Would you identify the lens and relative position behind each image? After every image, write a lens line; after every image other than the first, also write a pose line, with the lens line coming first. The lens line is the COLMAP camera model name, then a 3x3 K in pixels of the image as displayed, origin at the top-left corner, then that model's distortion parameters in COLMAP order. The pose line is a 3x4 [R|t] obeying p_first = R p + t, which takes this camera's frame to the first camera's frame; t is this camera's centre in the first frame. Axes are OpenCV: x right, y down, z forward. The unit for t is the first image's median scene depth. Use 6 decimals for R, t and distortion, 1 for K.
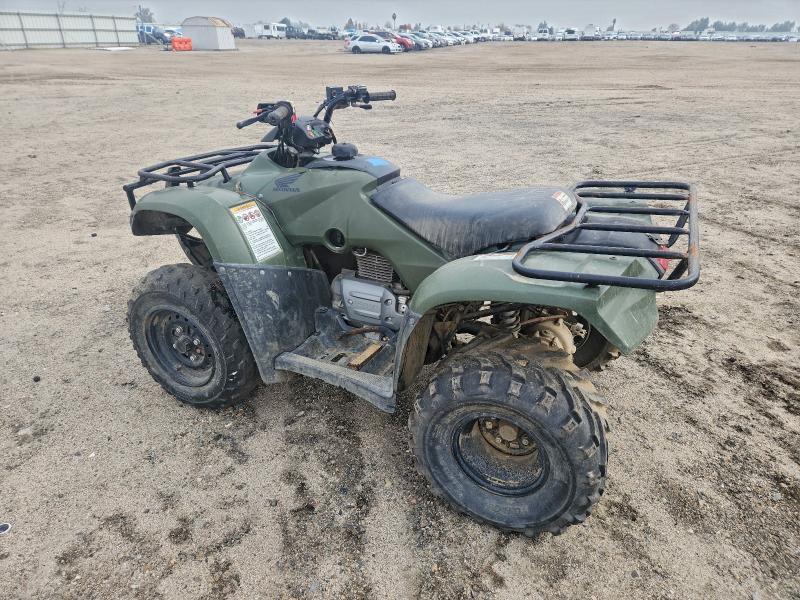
lens RADIAL K [[544.4, 0, 400.0], [0, 544.4, 300.0], [0, 0, 1]] dist [0.062538, -0.056538]
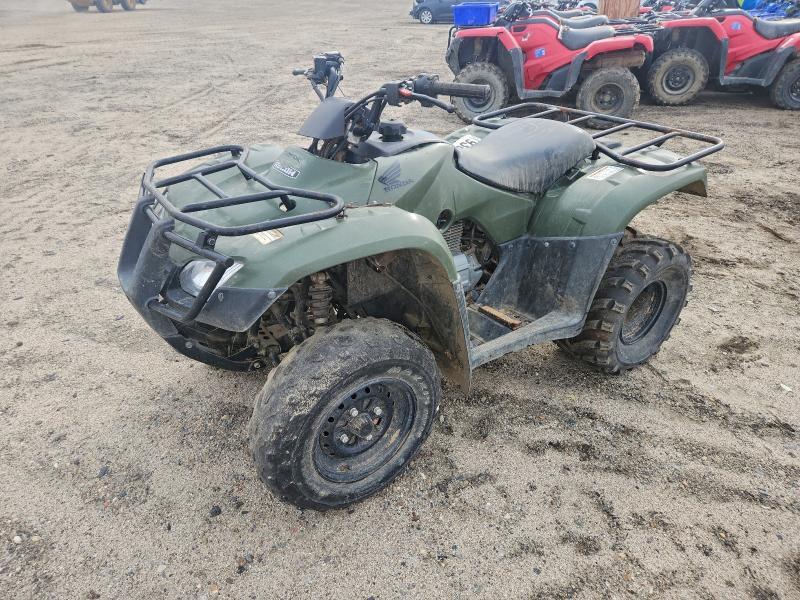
lens RADIAL K [[544.4, 0, 400.0], [0, 544.4, 300.0], [0, 0, 1]] dist [0.062538, -0.056538]
pose [[0.490828, -0.431758, 0.756752, -1.028706], [0.376848, 0.888329, 0.262405, -0.296226], [-0.785540, 0.156385, 0.598724, 0.589013]]
